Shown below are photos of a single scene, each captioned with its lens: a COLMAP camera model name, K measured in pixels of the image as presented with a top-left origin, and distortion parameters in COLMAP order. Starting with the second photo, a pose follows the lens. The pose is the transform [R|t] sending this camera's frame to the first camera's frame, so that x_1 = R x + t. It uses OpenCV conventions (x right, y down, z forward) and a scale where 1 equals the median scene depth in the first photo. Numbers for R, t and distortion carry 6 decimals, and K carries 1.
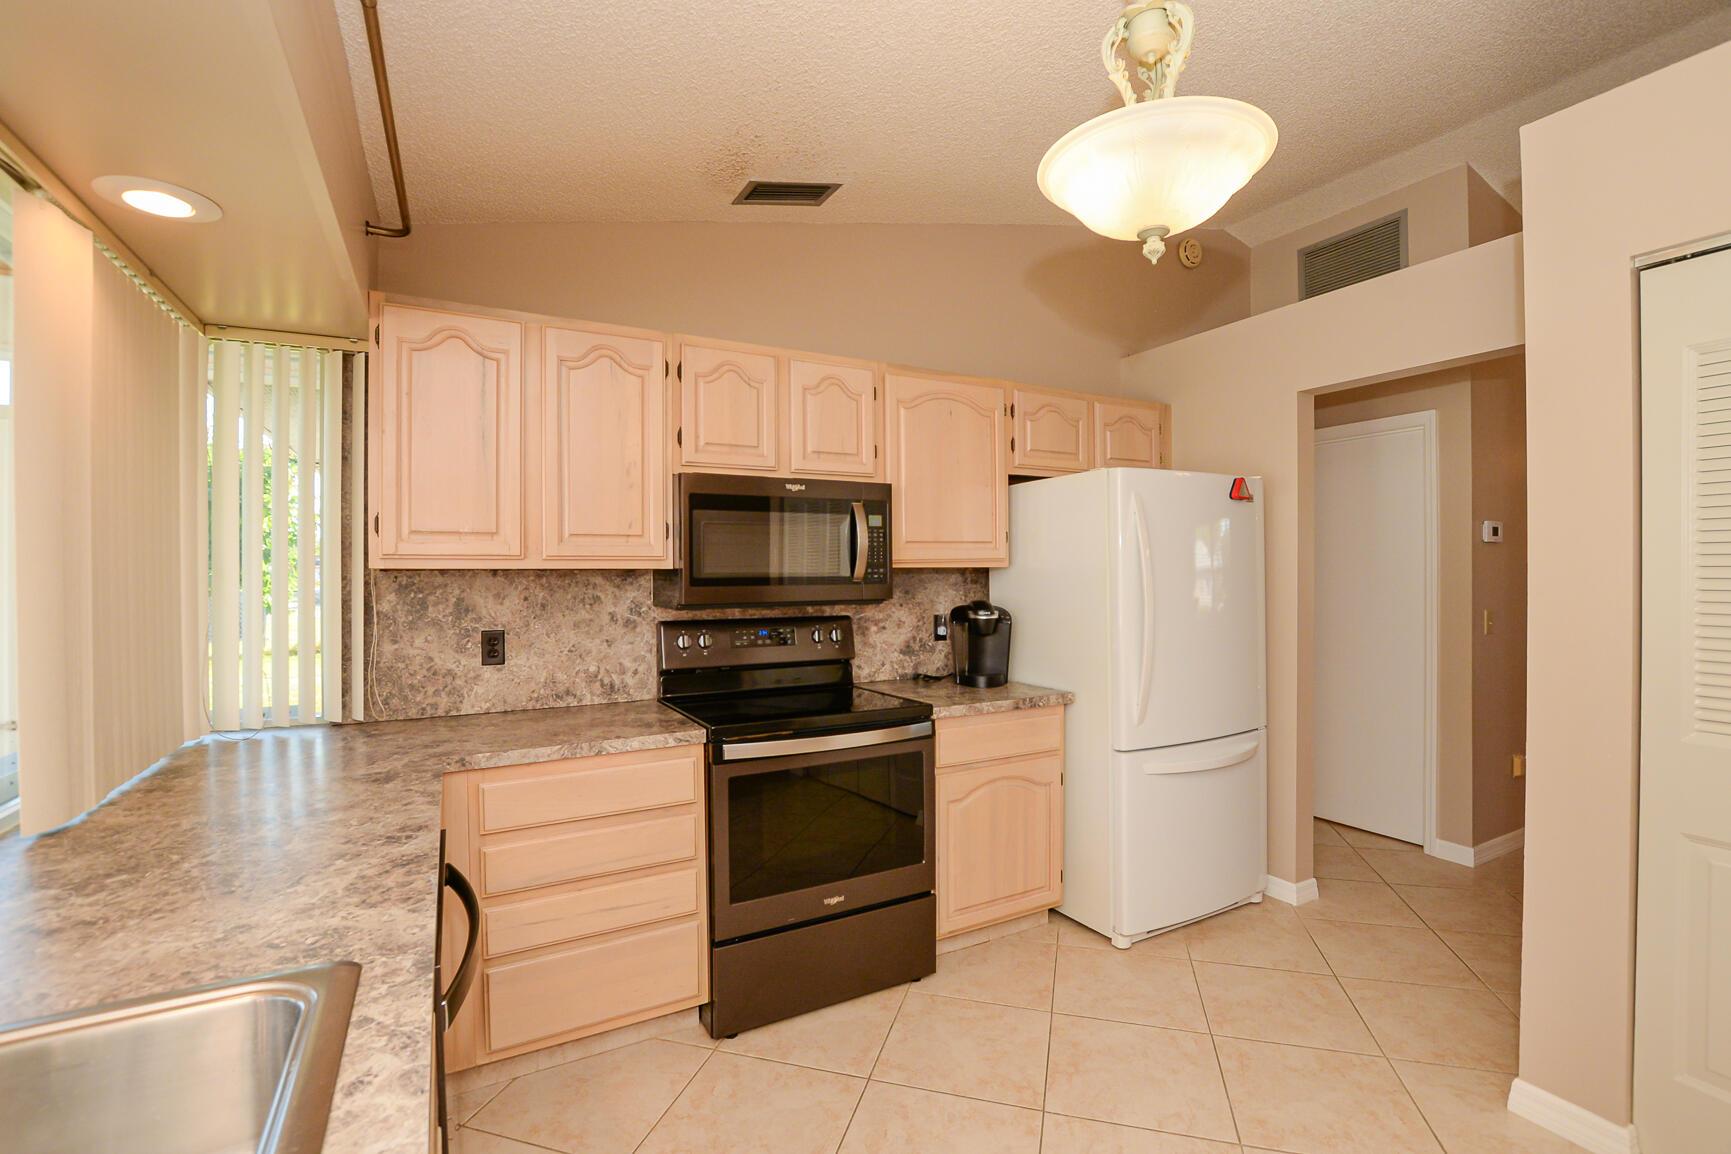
lens RADIAL K [[780.2, 0, 870.8], [0, 780.2, 583.8], [0, 0, 1]] dist [-0.018597, 0.002269]
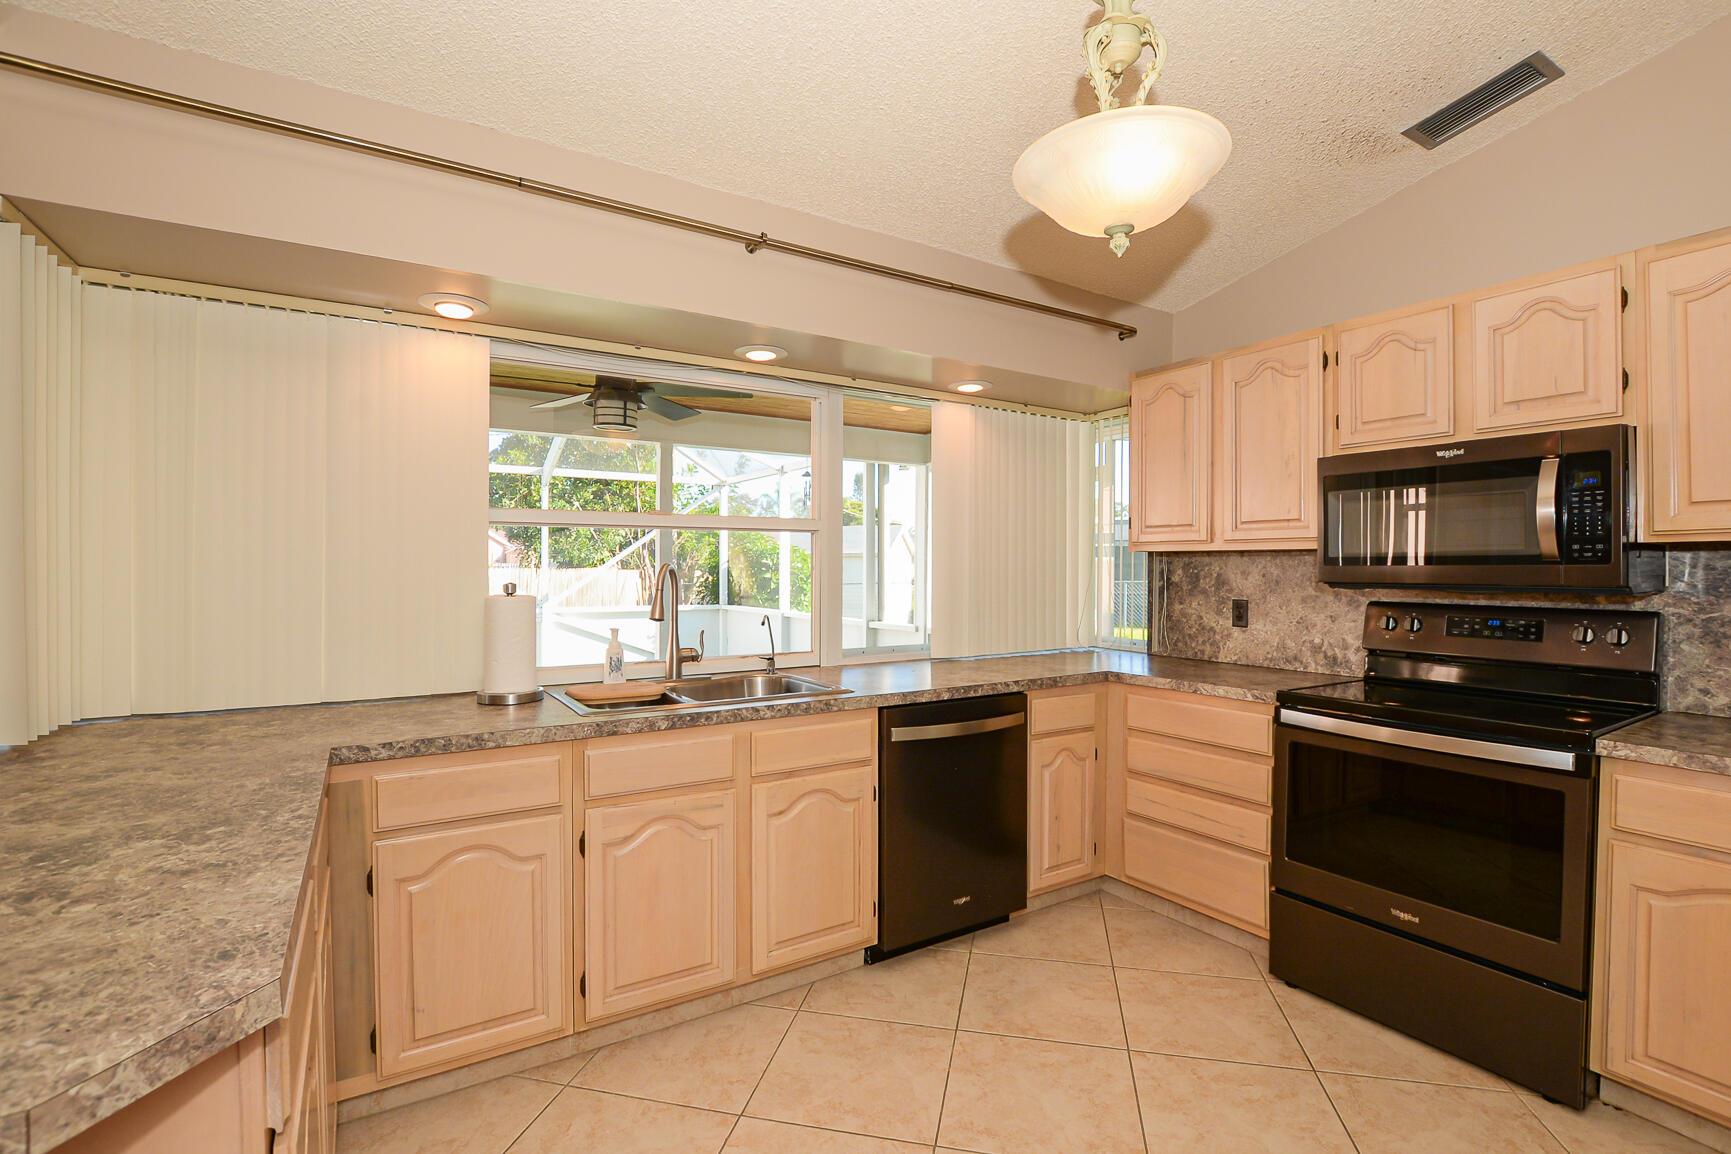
lens RADIAL K [[780.2, 0, 853.3], [0, 780.2, 576.9], [0, 0, 1]] dist [-0.018597, 0.002269]
pose [[0.060508, 0.017597, -0.998013, 0.732245], [-0.018636, 0.999690, 0.016497, 0.013266], [0.997994, 0.017601, 0.060817, 0.284412]]
